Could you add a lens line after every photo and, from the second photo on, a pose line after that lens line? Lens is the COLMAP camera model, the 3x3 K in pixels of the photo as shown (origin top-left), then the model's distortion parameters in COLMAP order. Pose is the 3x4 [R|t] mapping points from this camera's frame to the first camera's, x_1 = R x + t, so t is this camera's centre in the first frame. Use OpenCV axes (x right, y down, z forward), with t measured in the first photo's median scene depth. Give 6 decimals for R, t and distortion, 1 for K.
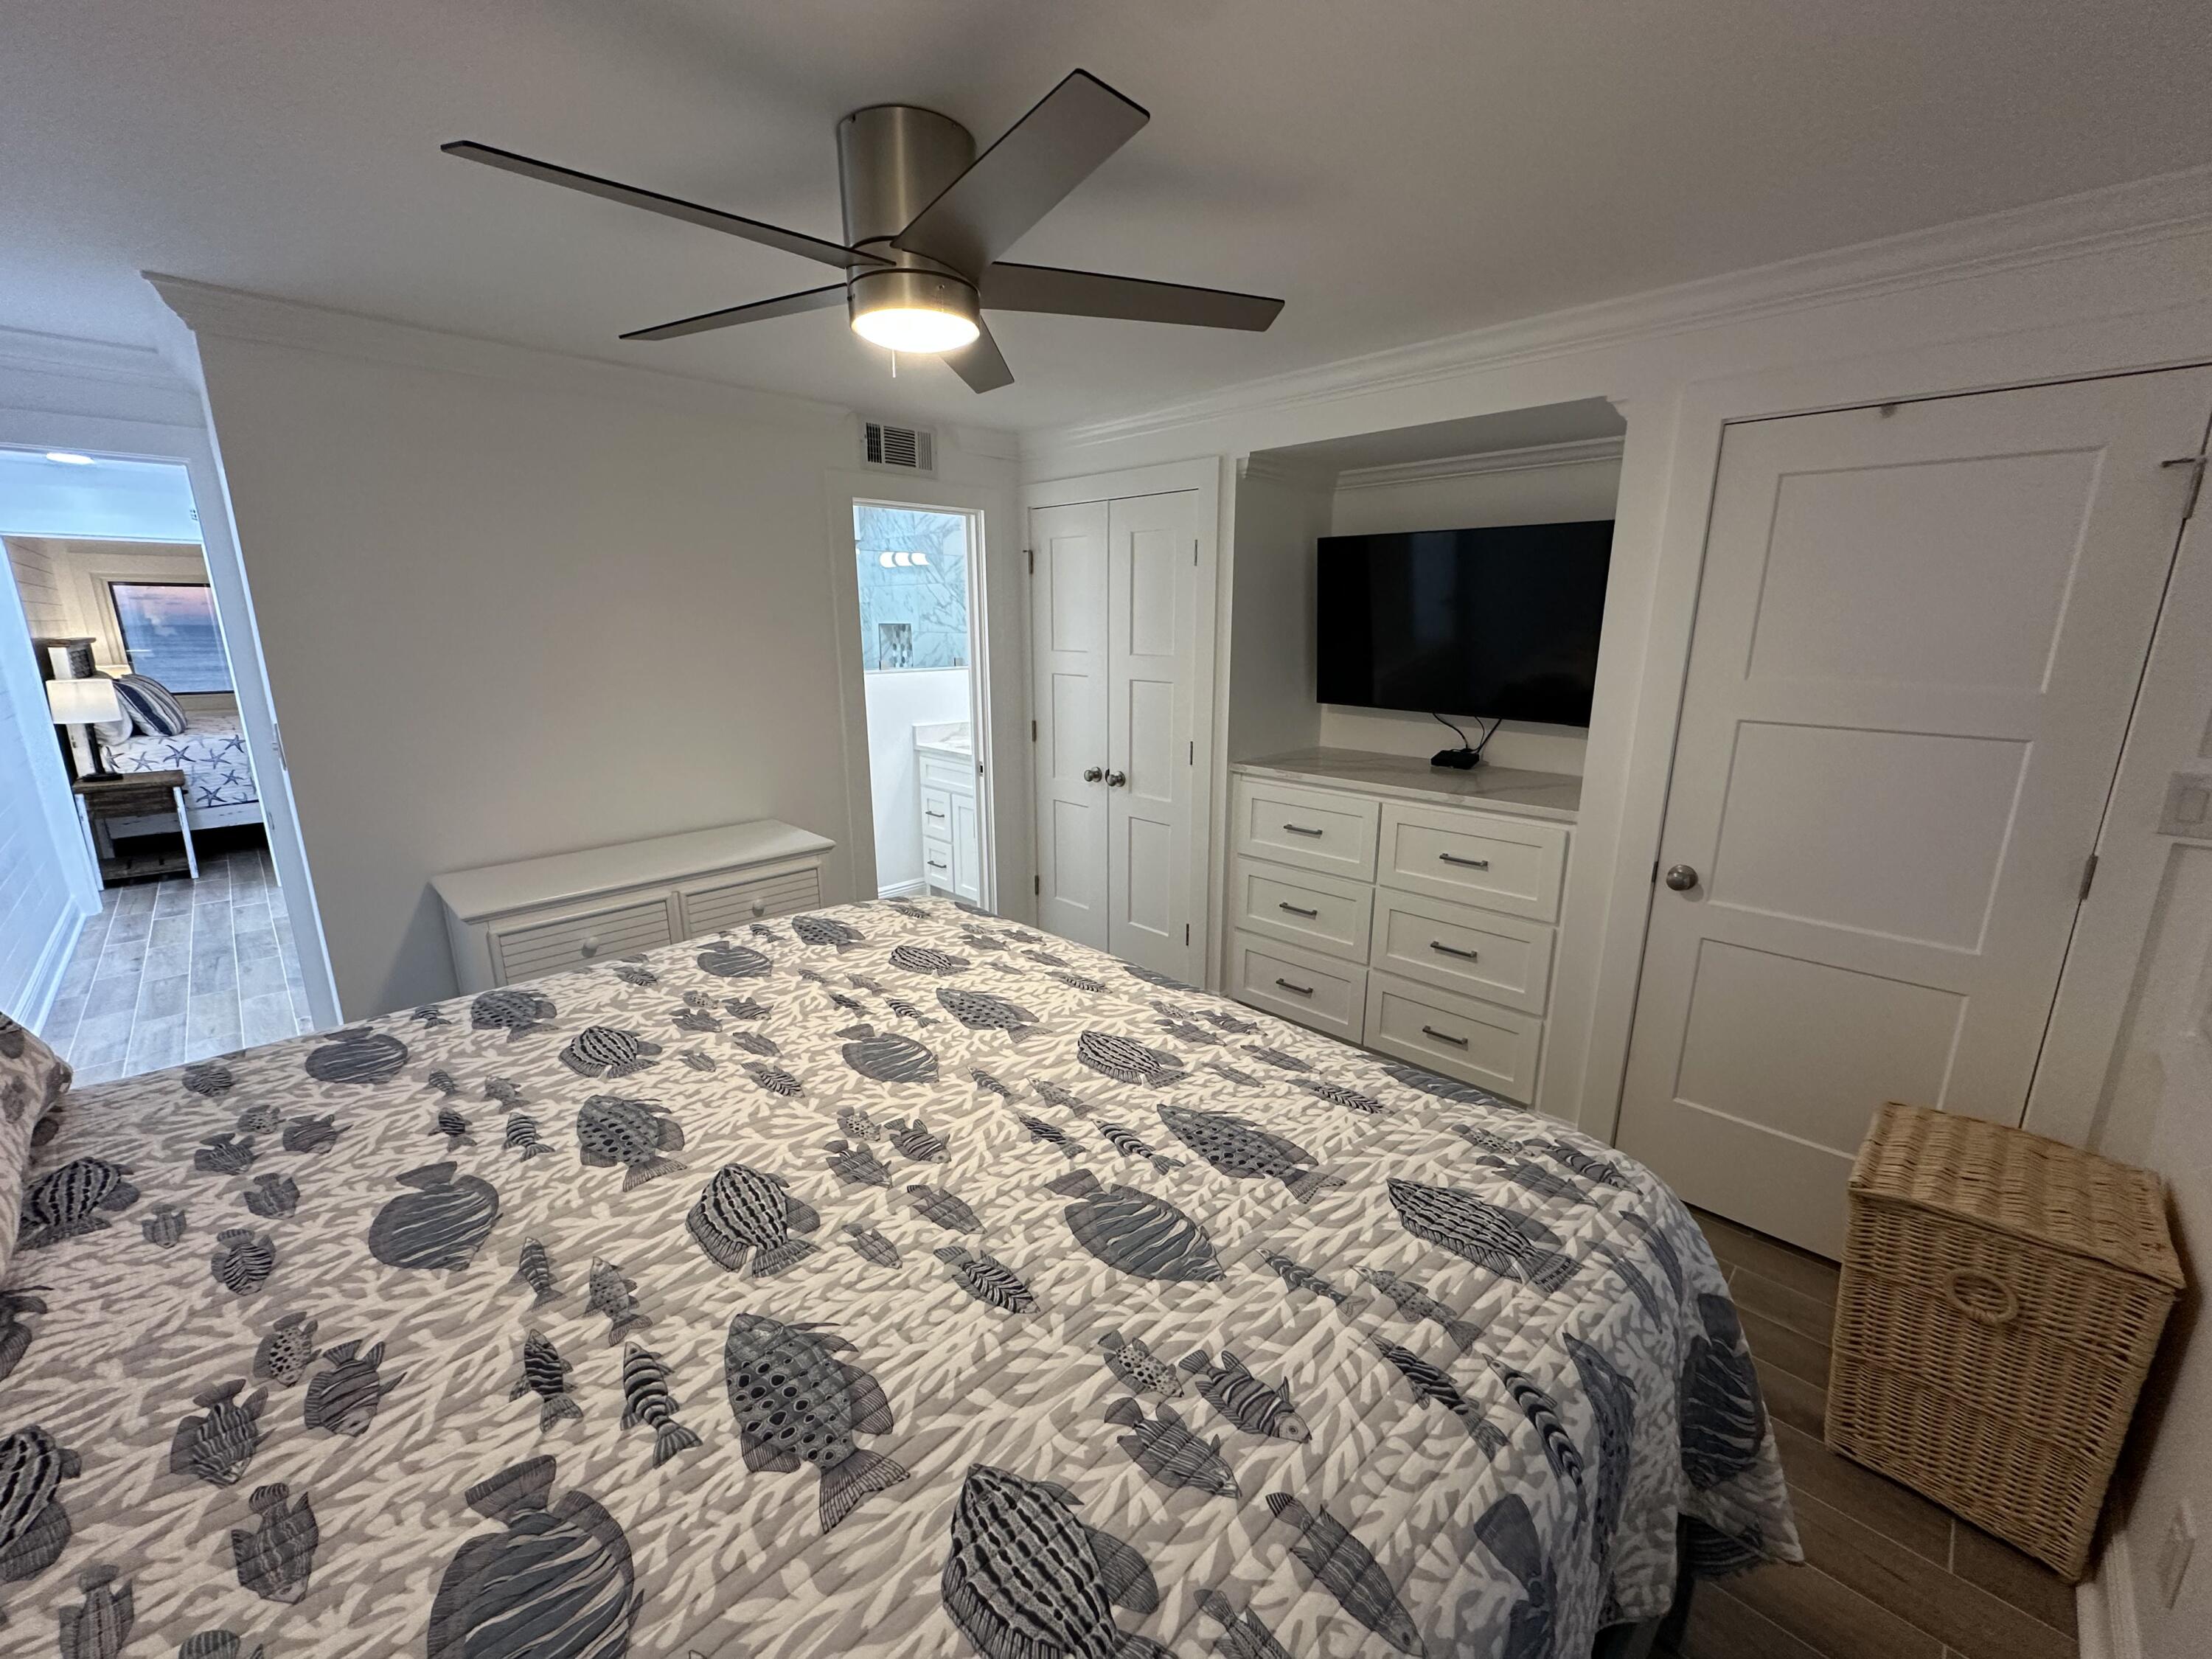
lens RADIAL K [[880.5, 0, 1095.7], [0, 880.5, 836.9], [0, 0, 1]] dist [-0.002318, 0.000517]
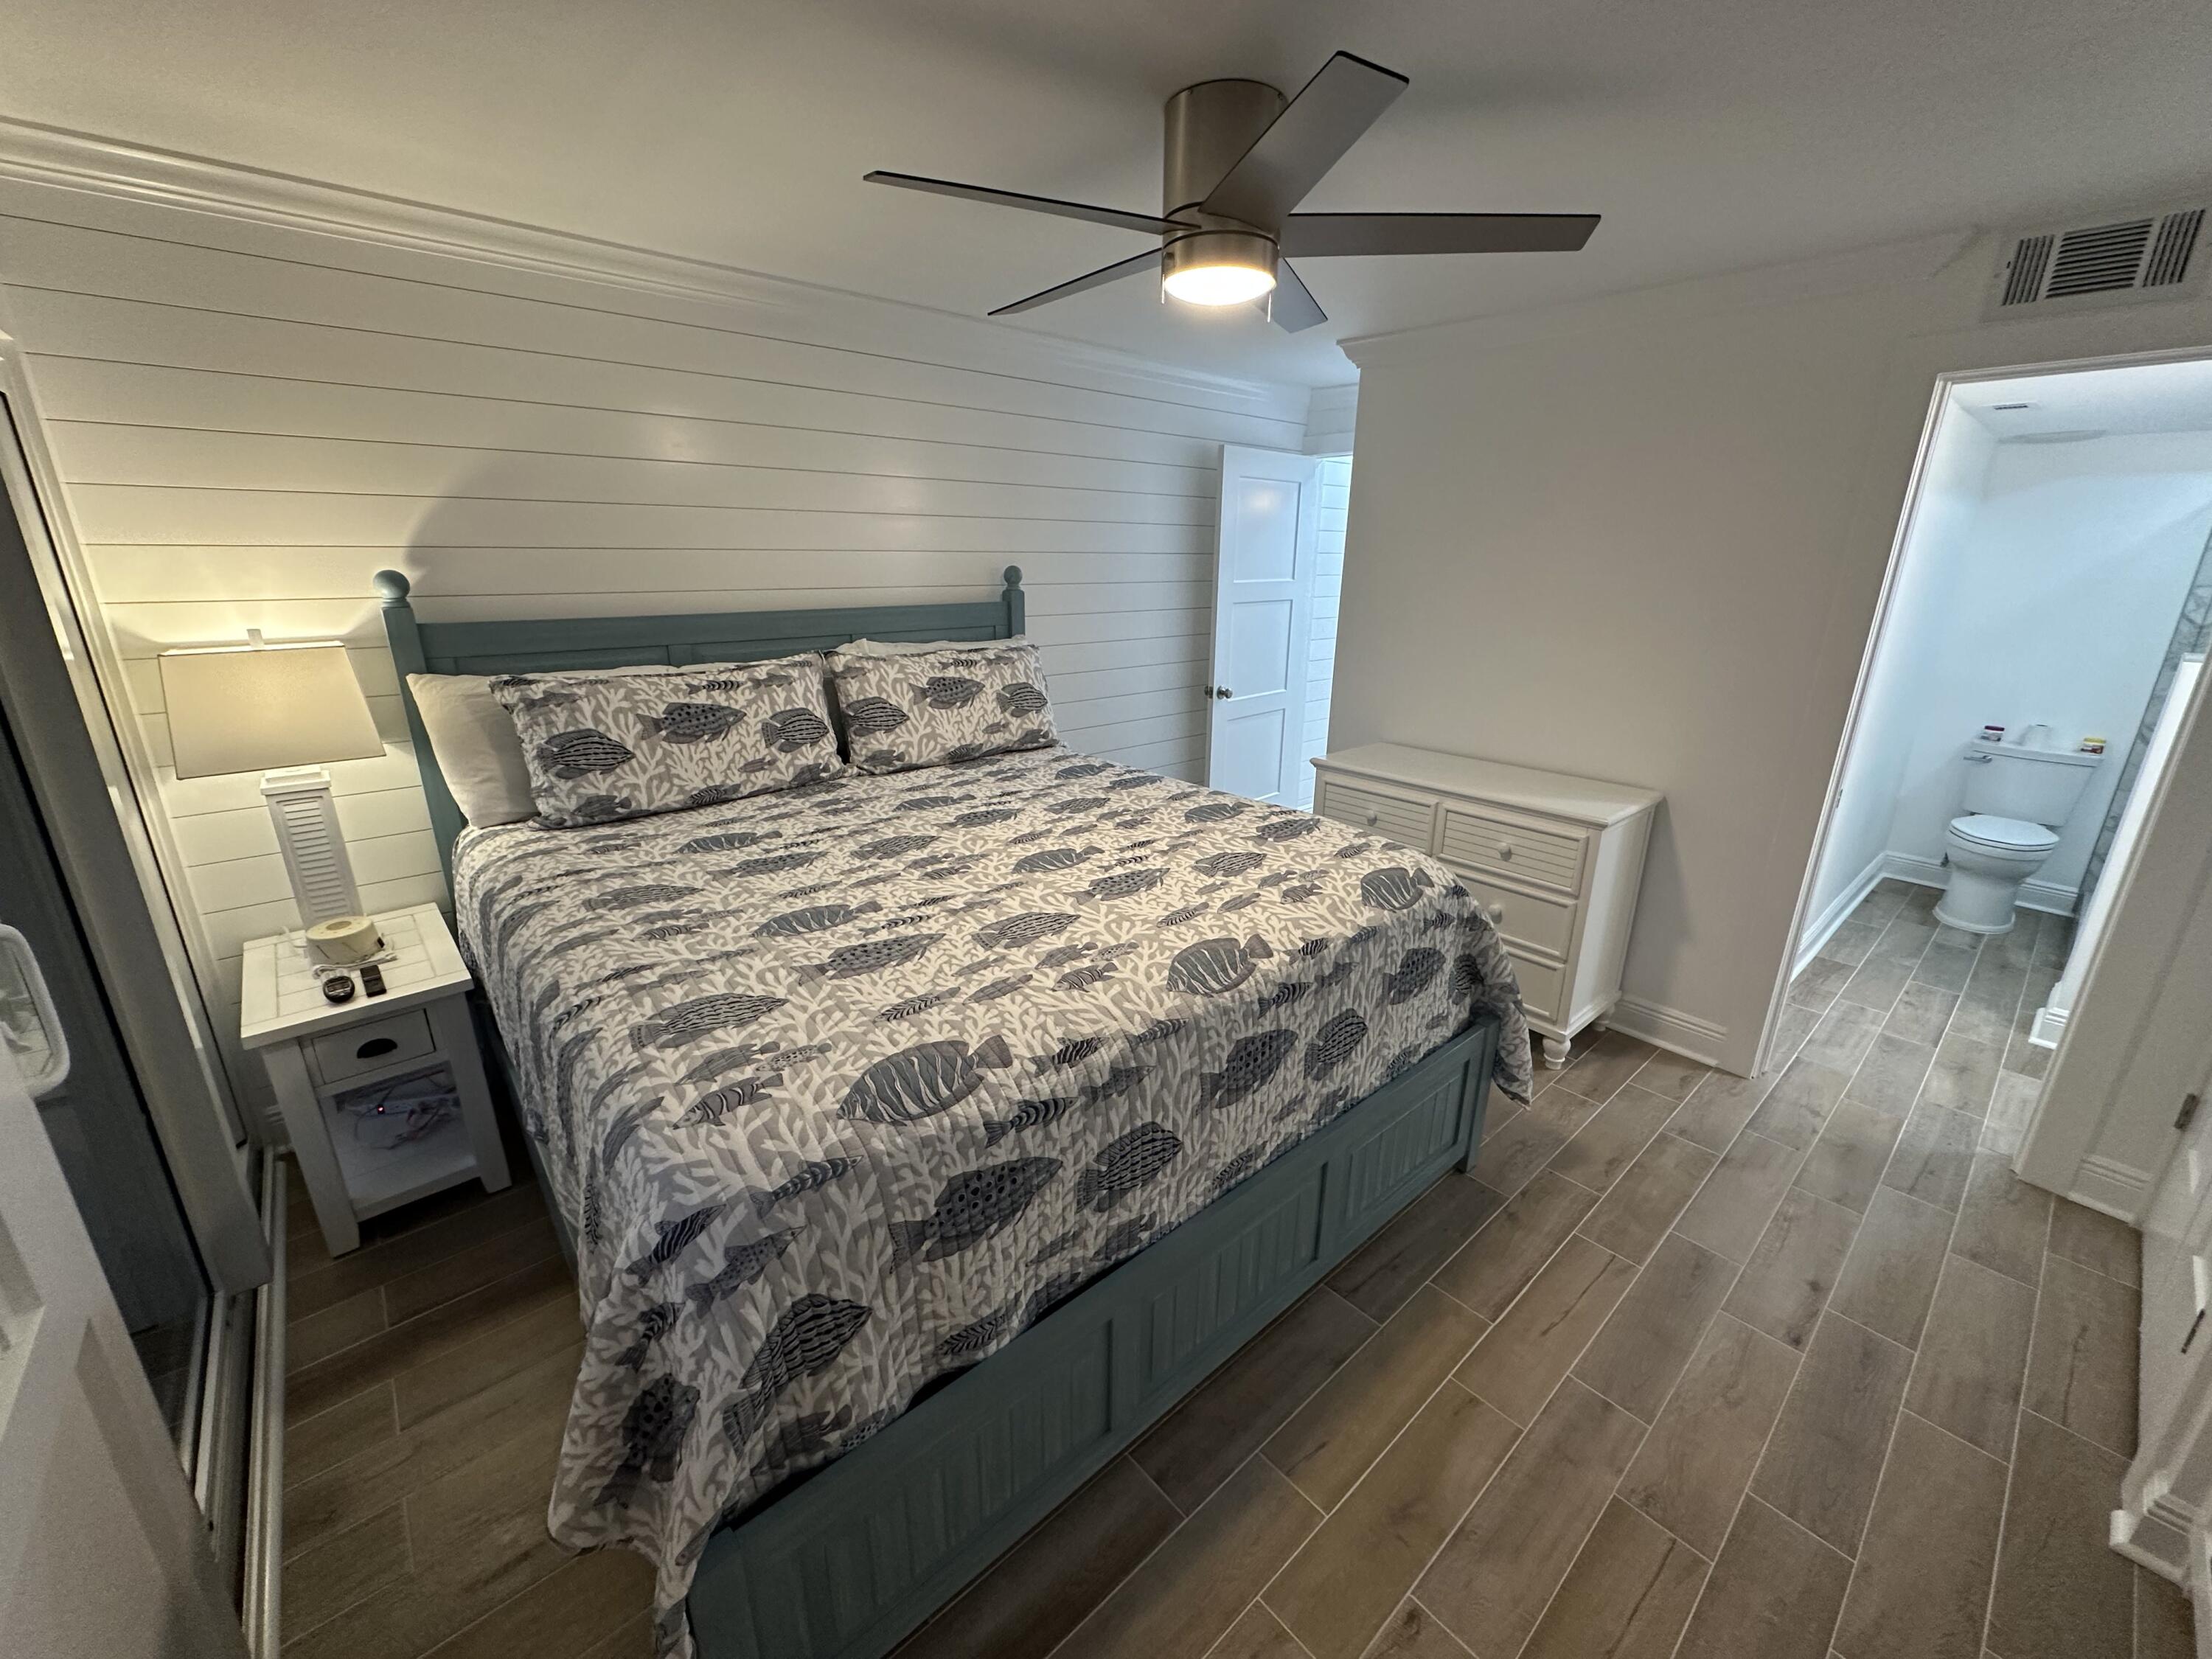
lens RADIAL K [[880.5, 0, 1116.3], [0, 880.5, 832.7], [0, 0, 1]] dist [-0.002318, 0.000517]
pose [[-0.055123, 0.301967, -0.951723, 1.019384], [-0.251398, 0.918268, 0.305913, -0.234201], [0.966313, 0.256125, 0.025296, 0.971953]]
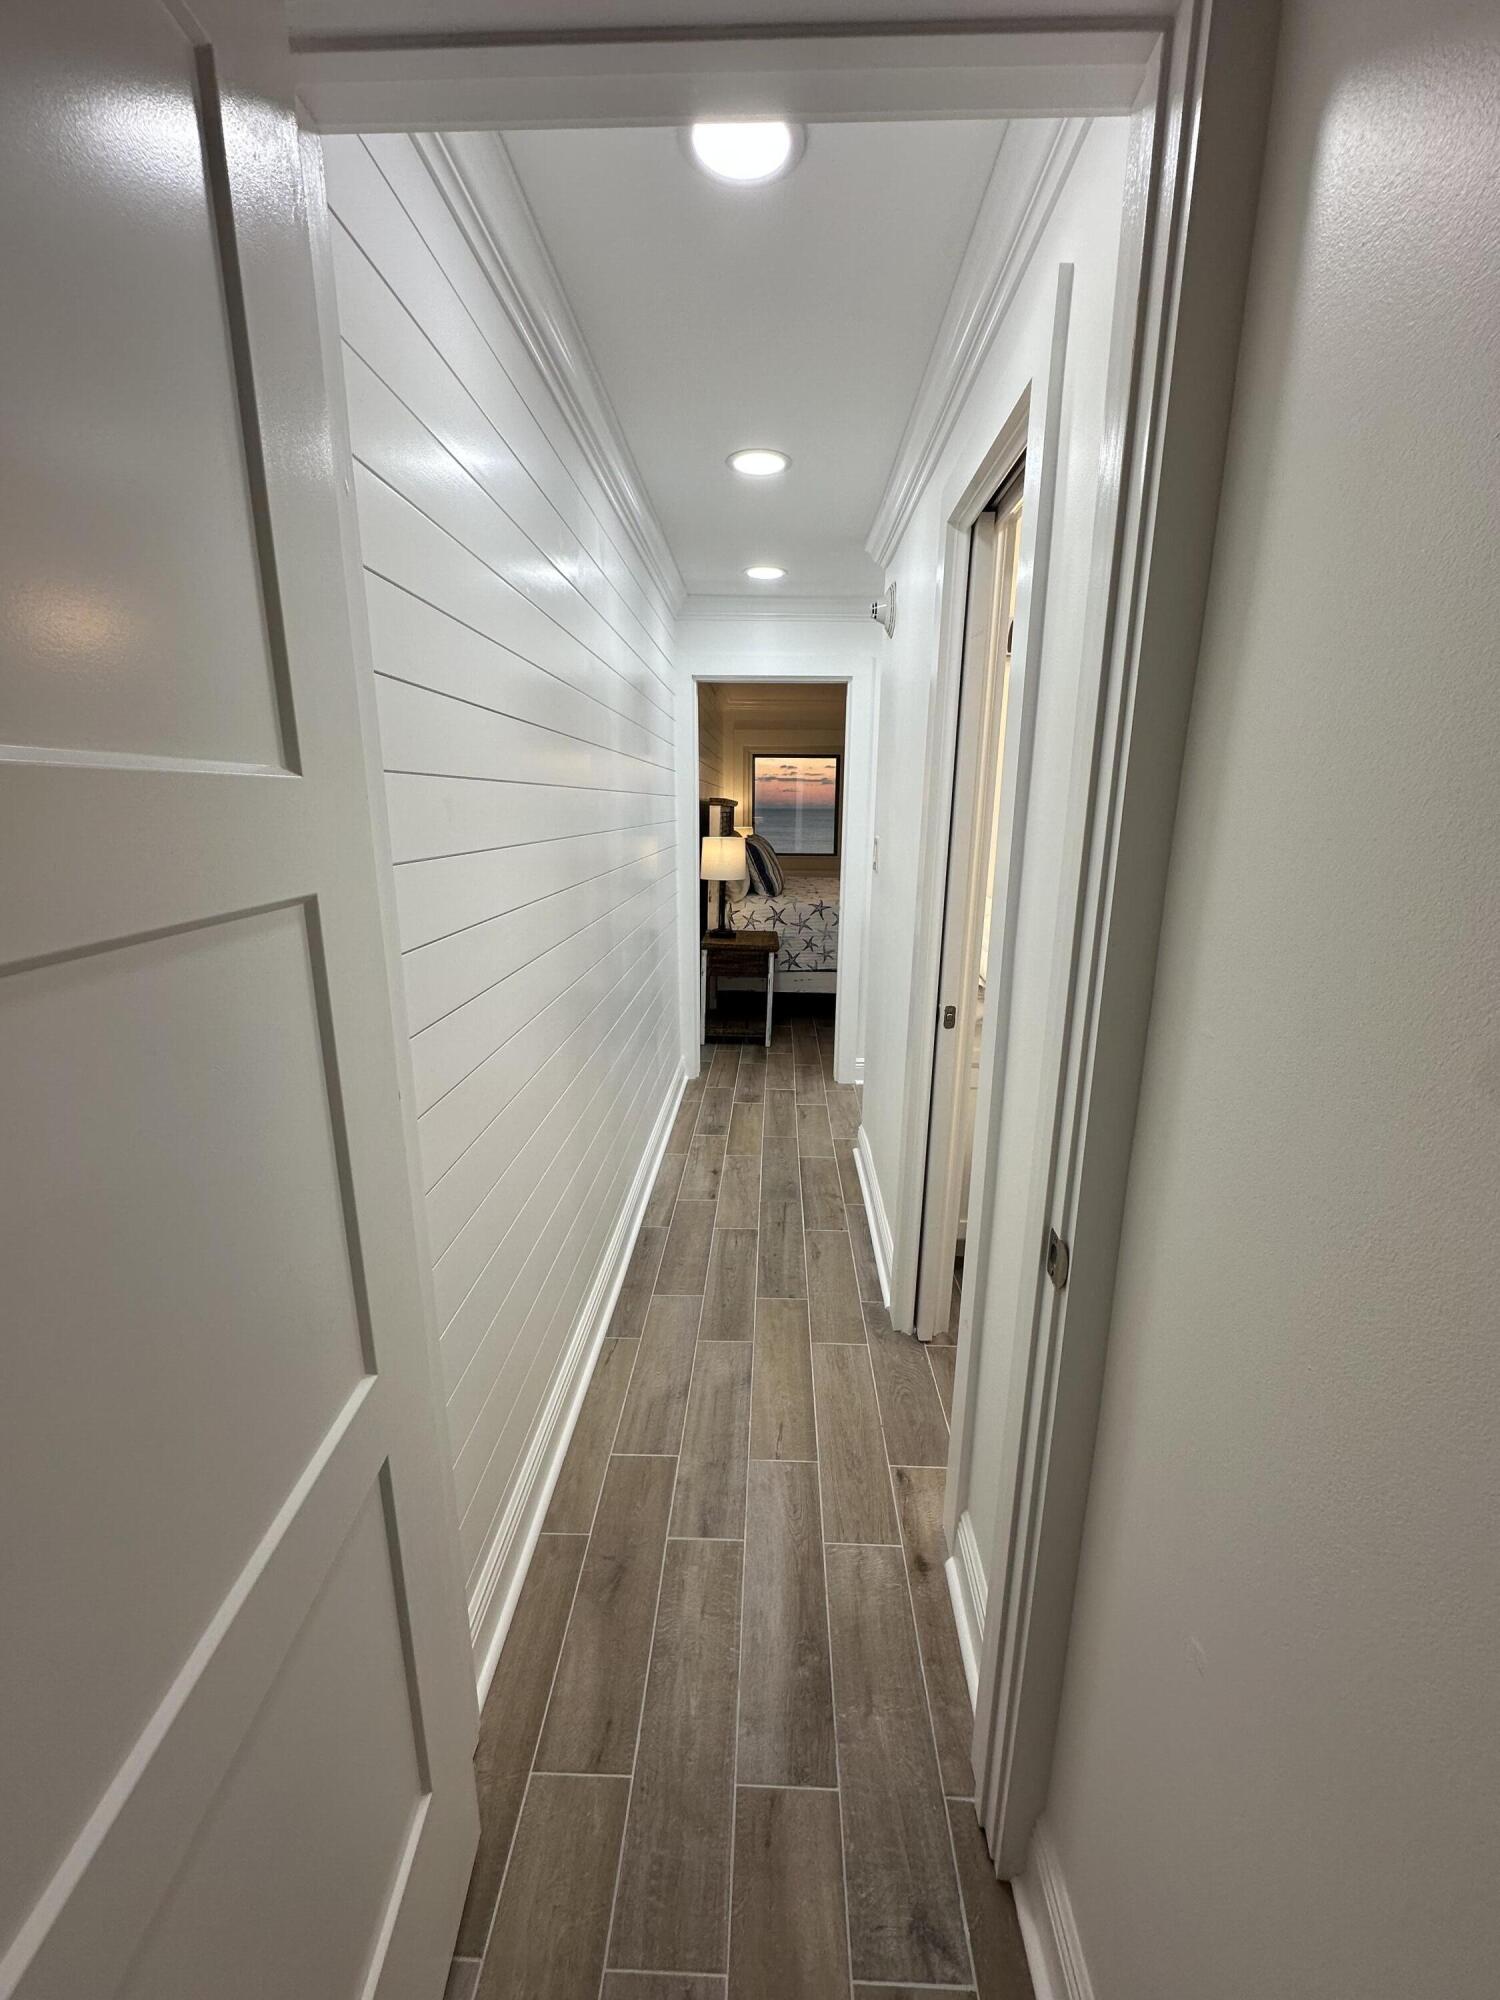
lens RADIAL K [[796.1, 0, 751.2], [0, 796.1, 1004.8], [0, 0, 1]] dist [-0.002318, 0.000517]
pose [[0.689661, 0.179614, -0.701503, -0.642191], [-0.177353, 0.981142, 0.076854, -0.092244], [0.702078, 0.071410, 0.708510, 0.541576]]
